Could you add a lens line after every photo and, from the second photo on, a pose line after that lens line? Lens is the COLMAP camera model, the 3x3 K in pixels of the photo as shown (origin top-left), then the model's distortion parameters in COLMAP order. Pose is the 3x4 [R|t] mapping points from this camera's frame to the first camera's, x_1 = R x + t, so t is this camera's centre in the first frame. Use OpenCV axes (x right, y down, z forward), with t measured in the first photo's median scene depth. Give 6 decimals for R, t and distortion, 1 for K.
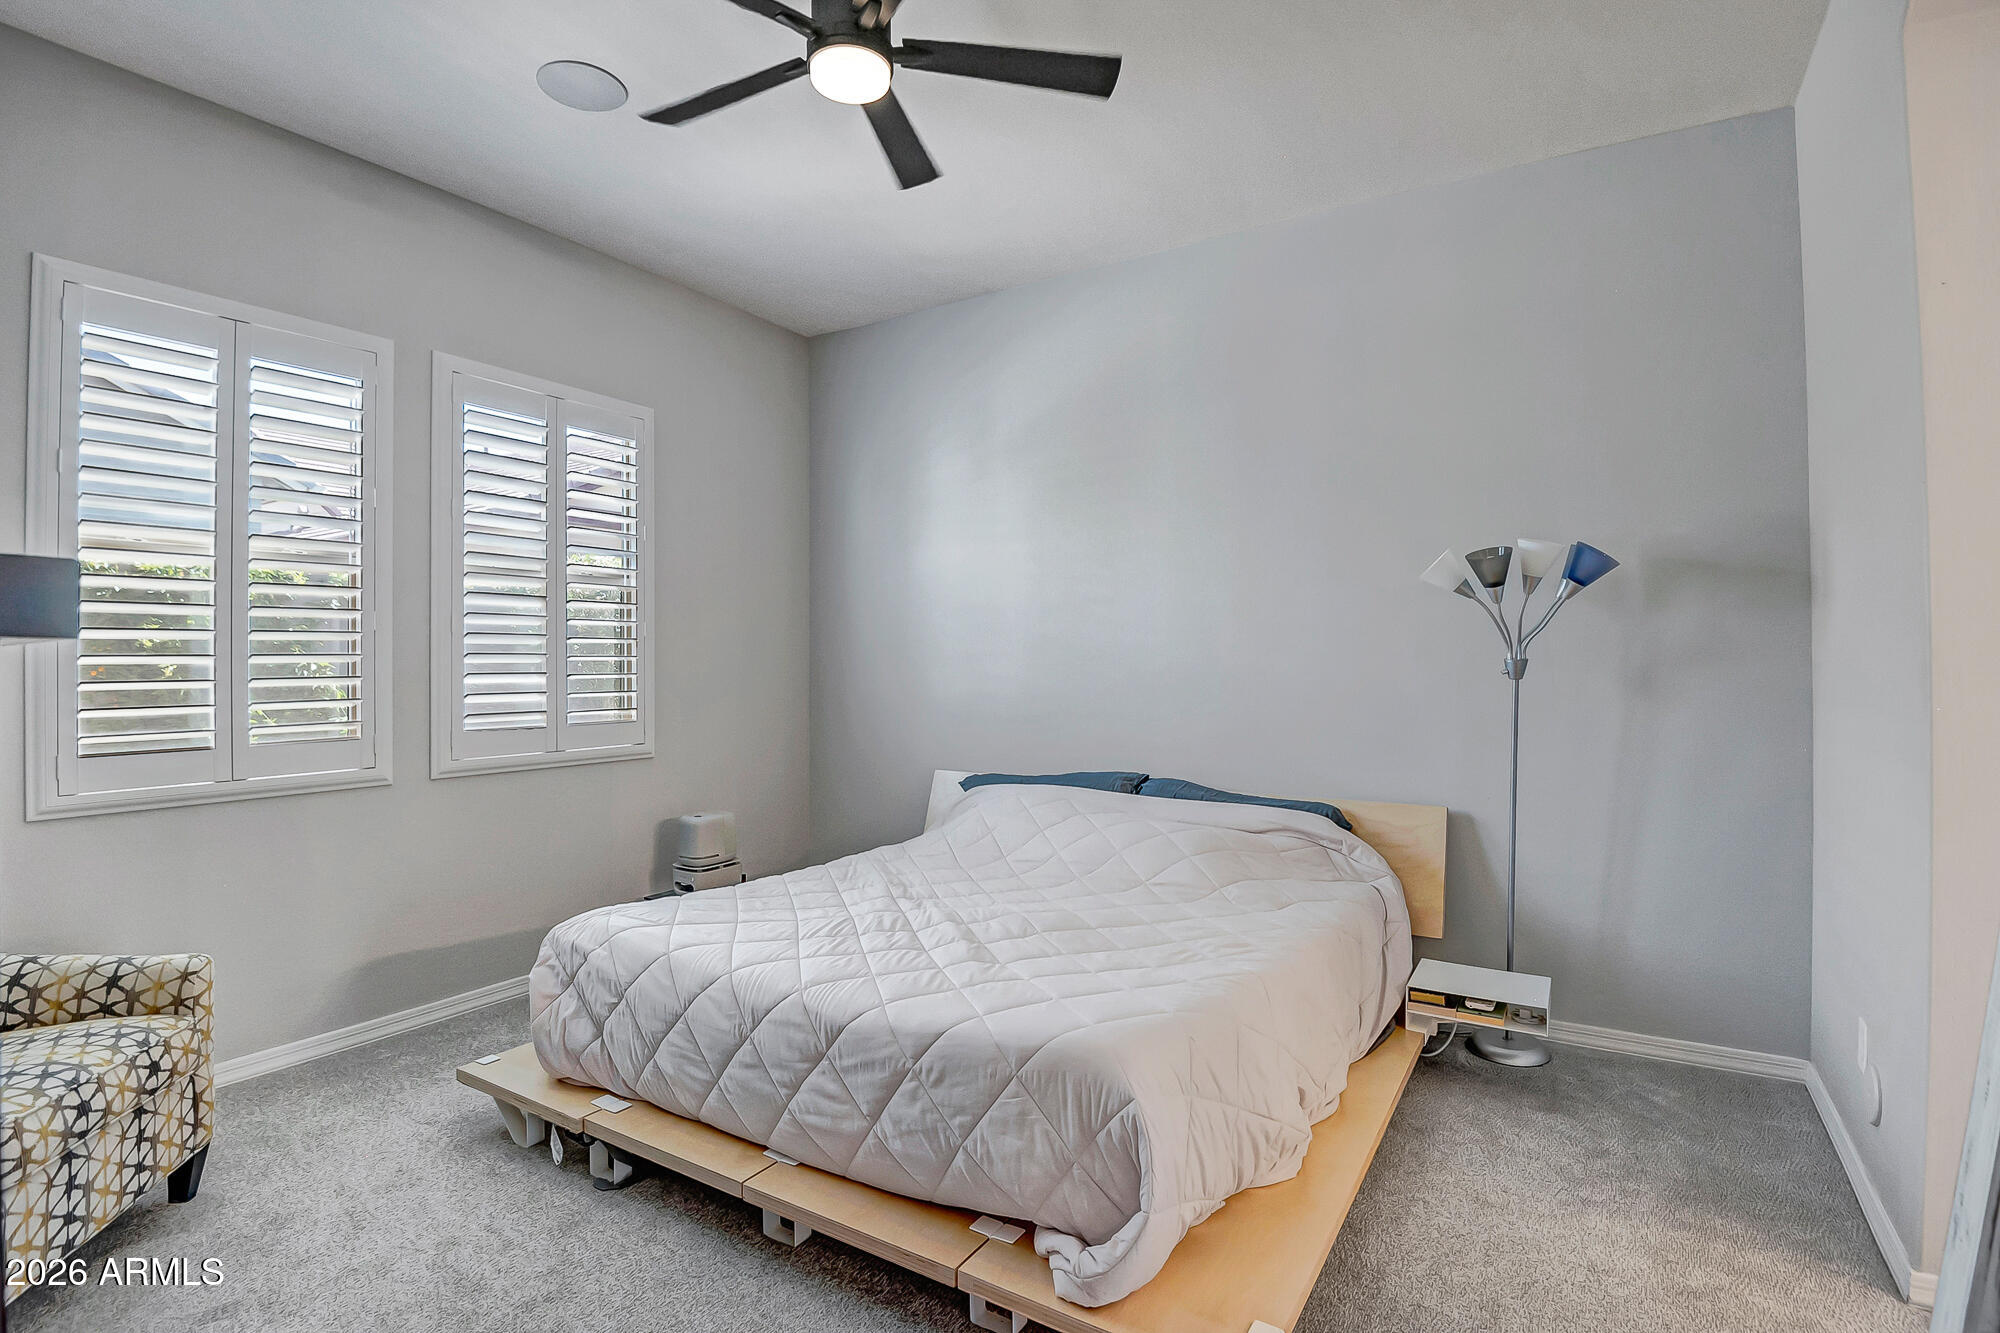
lens RADIAL K [[963.3, 0, 1001.7], [0, 963.3, 654.3], [0, 0, 1]] dist [-0.009929, -0.013554]
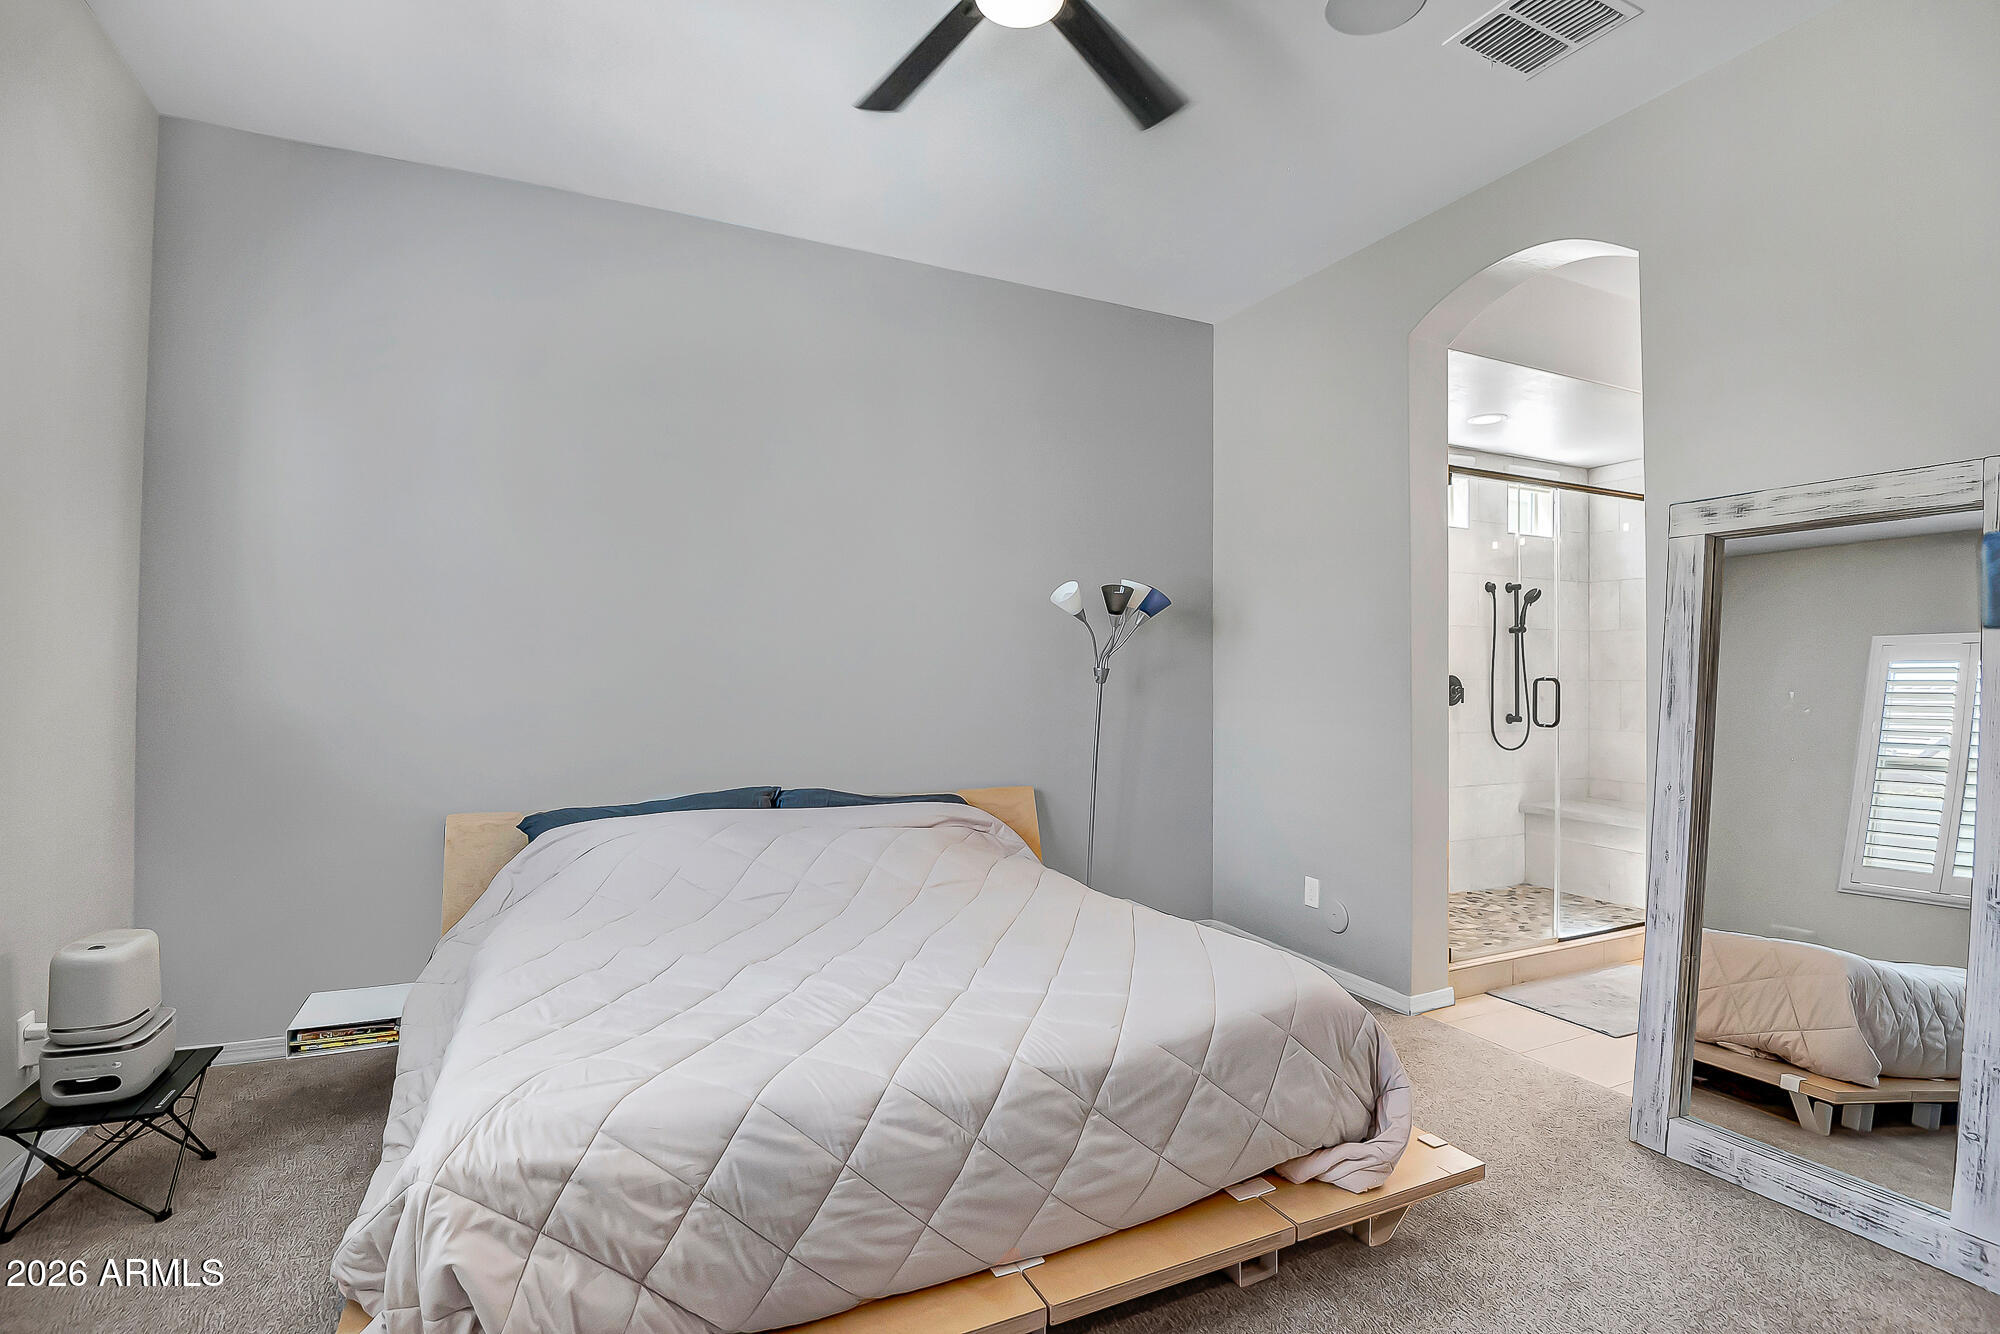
lens RADIAL K [[936.2, 0, 1002.1], [0, 936.2, 653.3], [0, 0, 1]] dist [-0.012314, -0.012340]
pose [[0.538263, 0.022418, 0.842479, -0.789493], [-0.013585, 0.999747, -0.017923, 0.011452], [-0.842667, -0.001798, 0.538431, 0.500163]]
